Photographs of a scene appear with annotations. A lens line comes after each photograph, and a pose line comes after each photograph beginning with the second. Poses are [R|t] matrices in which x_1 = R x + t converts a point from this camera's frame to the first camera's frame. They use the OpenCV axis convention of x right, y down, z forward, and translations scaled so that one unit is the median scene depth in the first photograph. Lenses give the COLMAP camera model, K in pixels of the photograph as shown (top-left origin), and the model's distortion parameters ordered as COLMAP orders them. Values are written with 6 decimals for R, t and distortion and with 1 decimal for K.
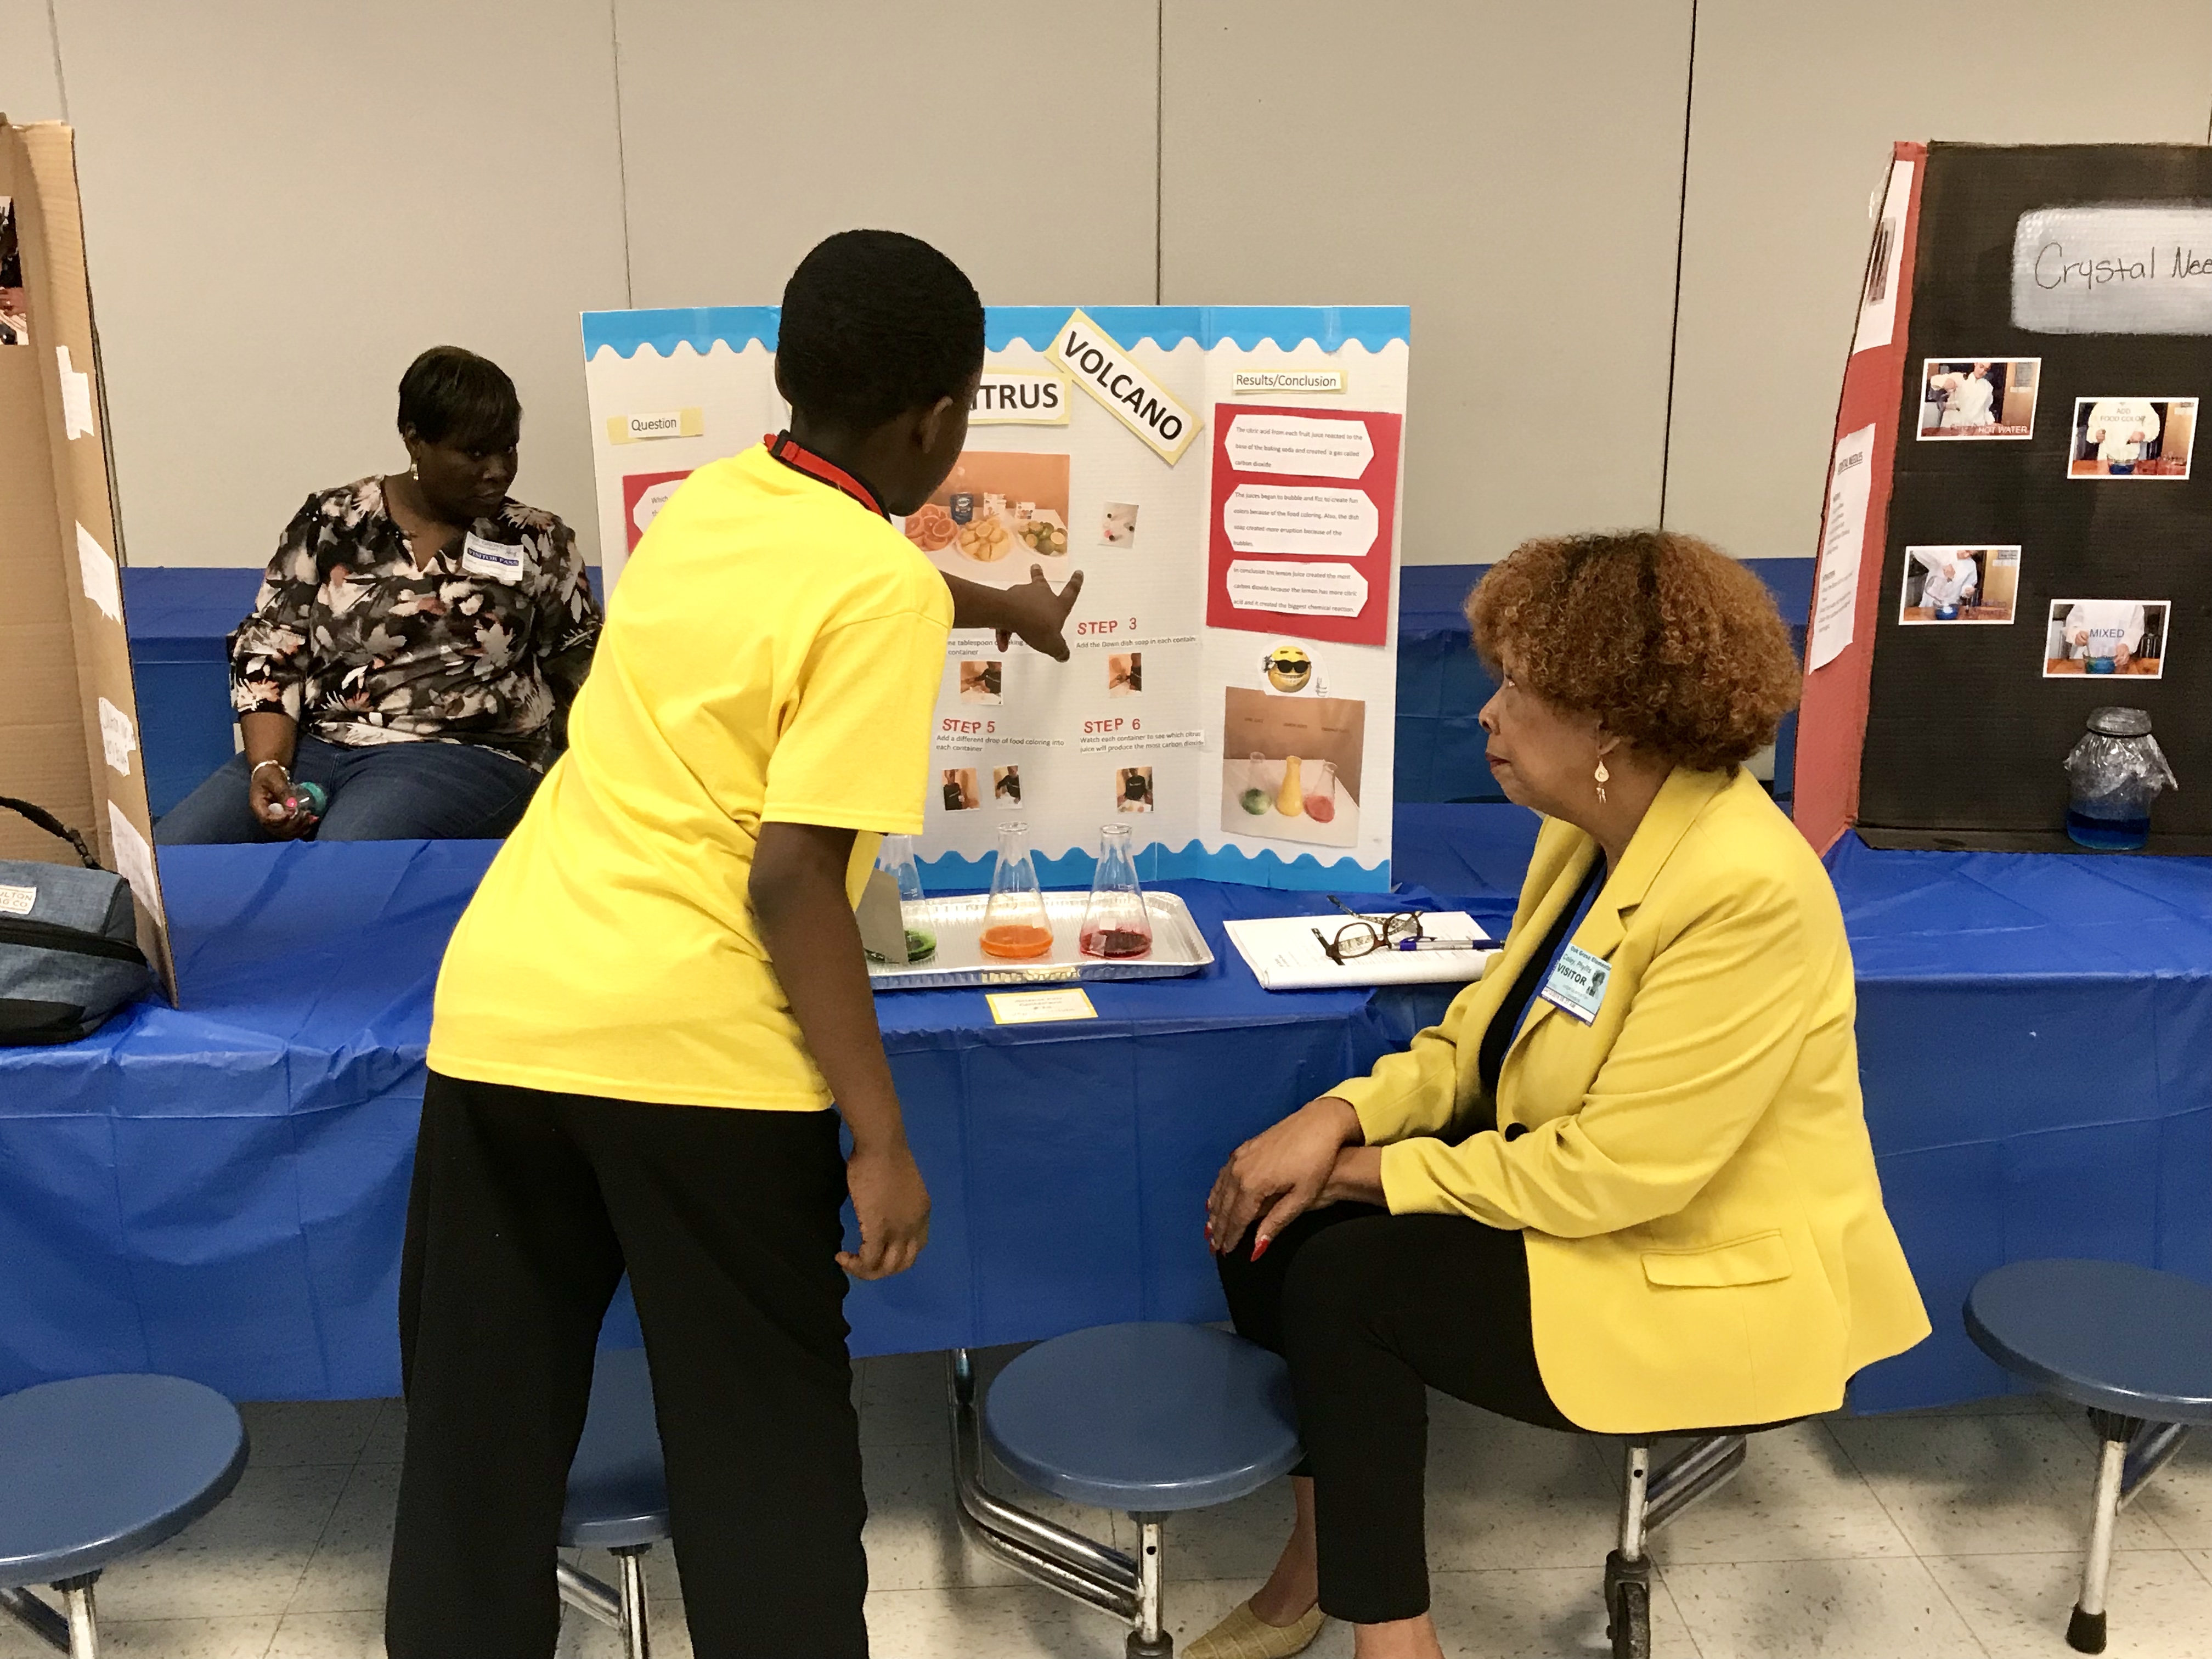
lens RADIAL K [[2286.5, 0, 1105.7], [0, 2286.5, 842.7], [0, 0, 1]] dist [0.172849, -0.549424]
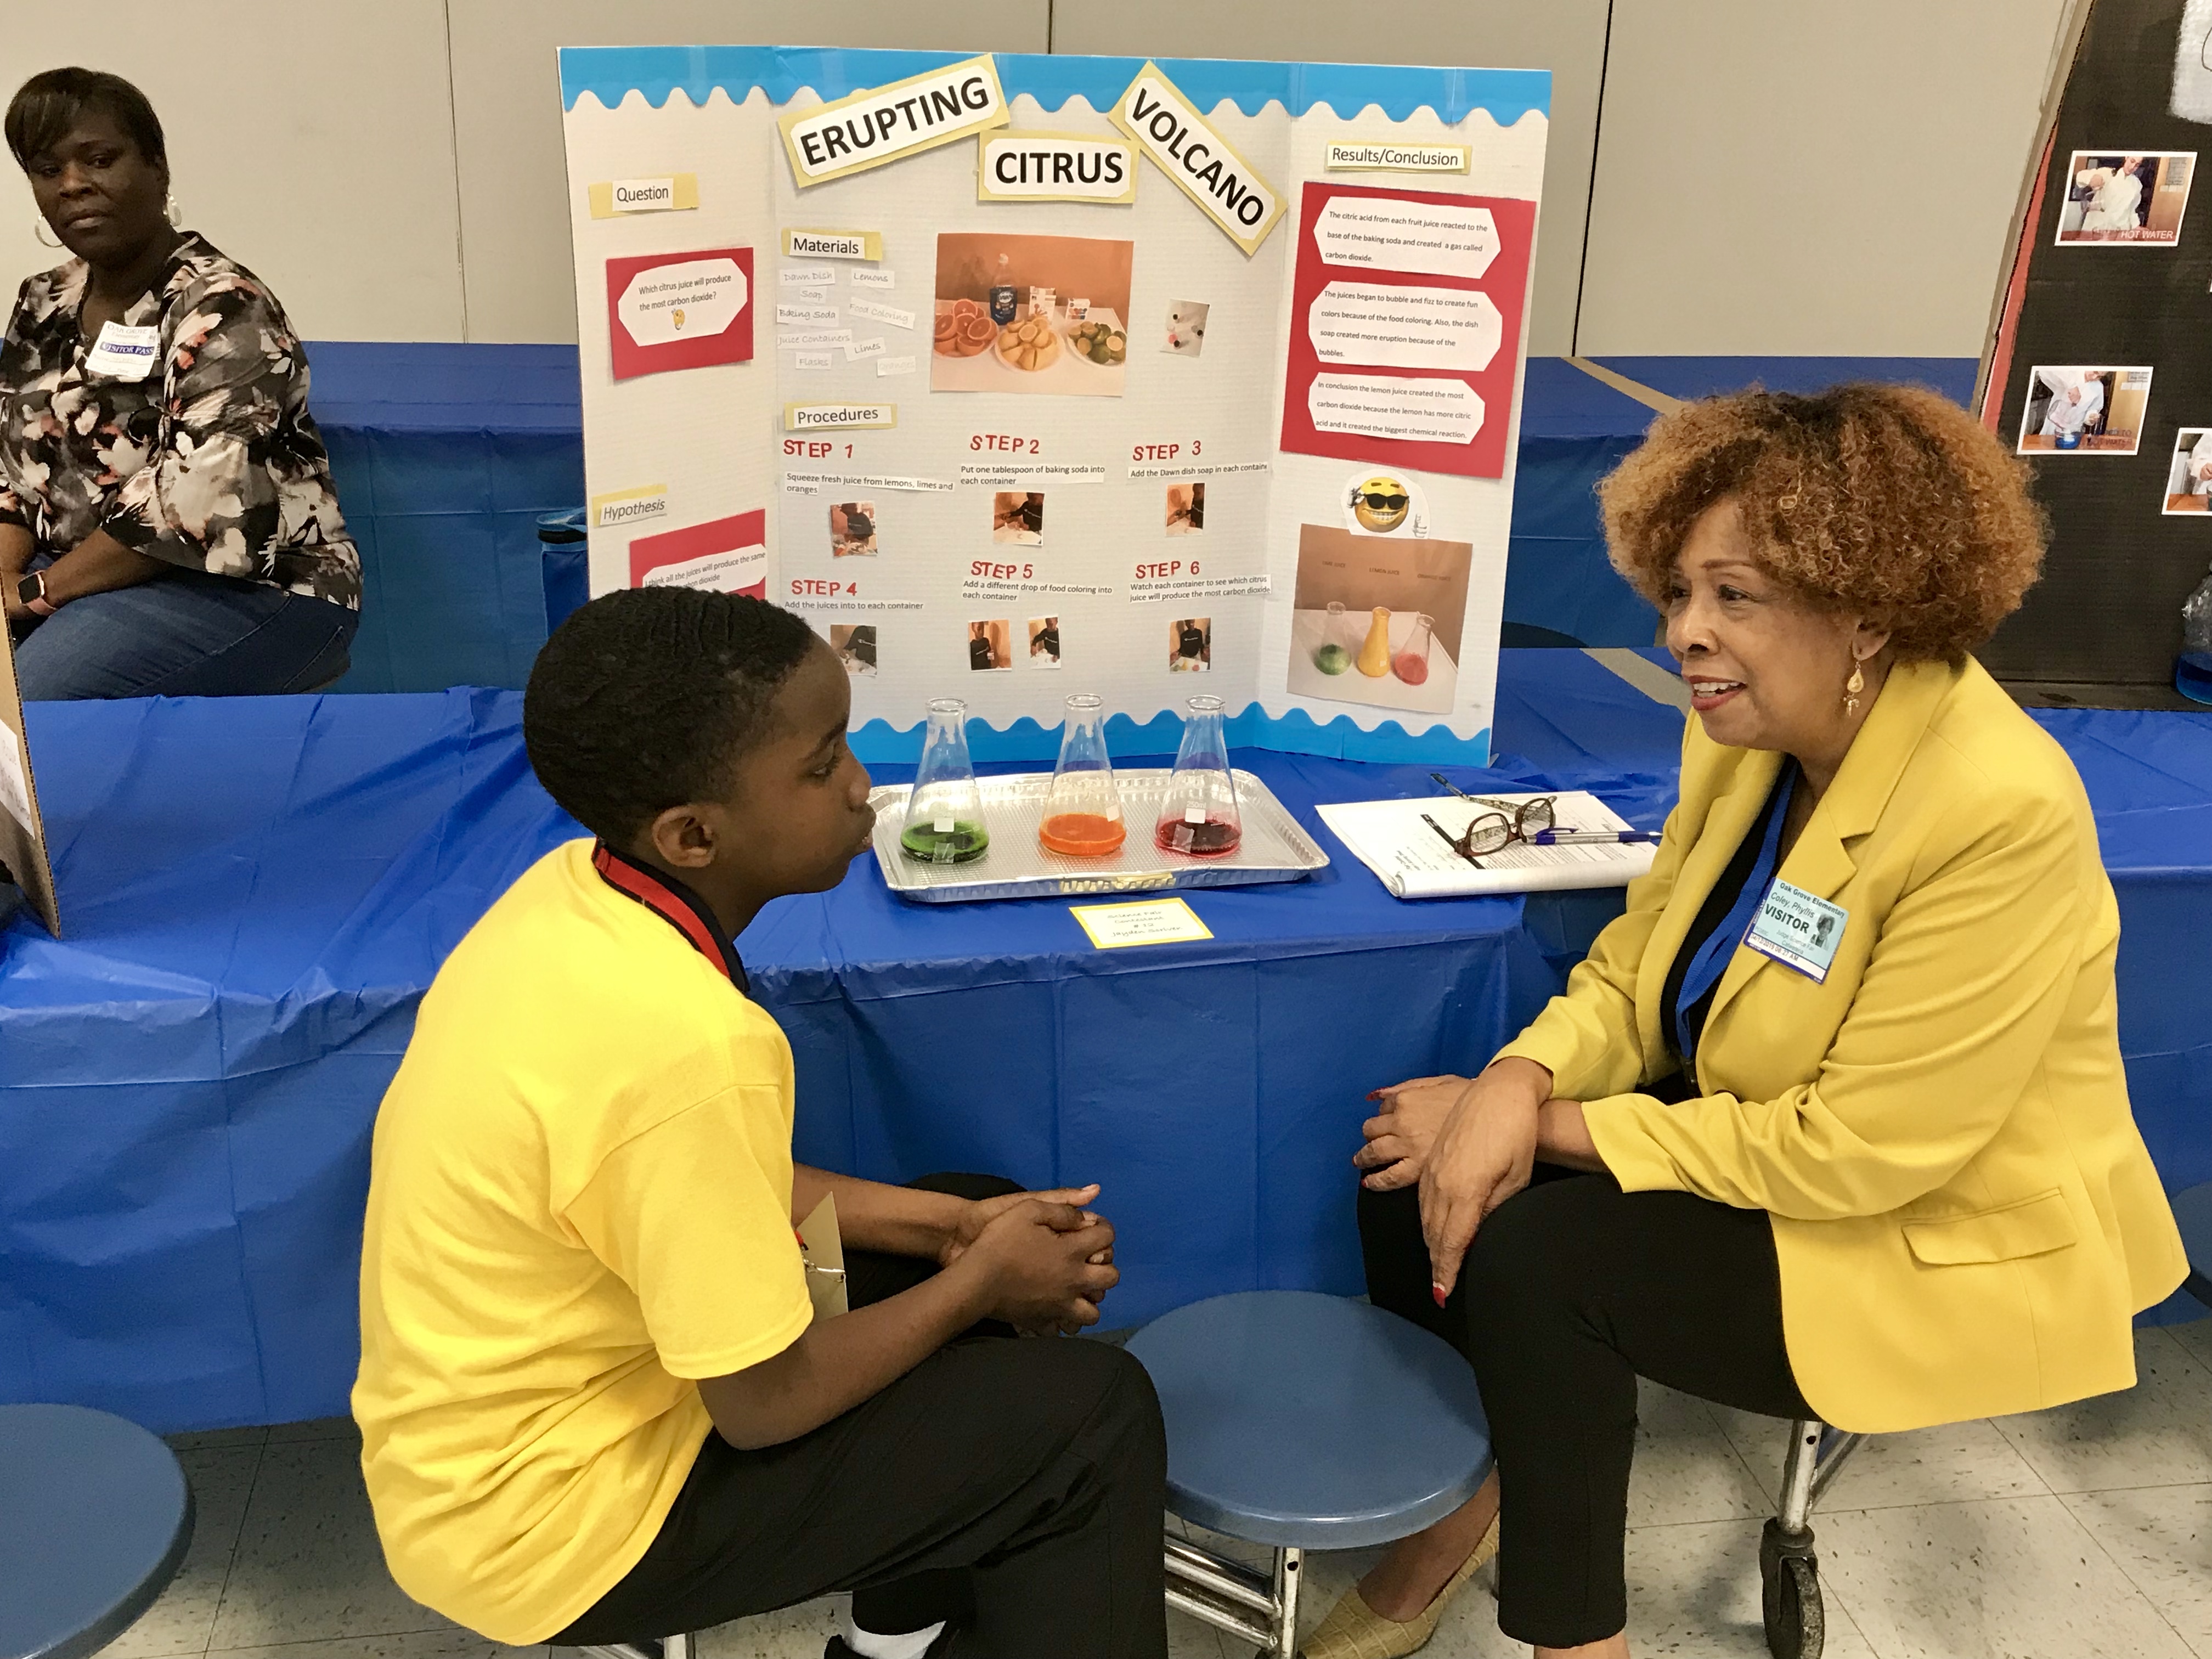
lens RADIAL K [[2280.0, 0, 1106.0], [0, 2280.0, 829.5], [0, 0, 1]] dist [0.082800, -0.174510]
pose [[0.993405, -0.006634, 0.114468, -0.120325], [-0.004209, 0.995542, 0.094230, -0.035815], [-0.114583, -0.094090, 0.988948, 0.166196]]
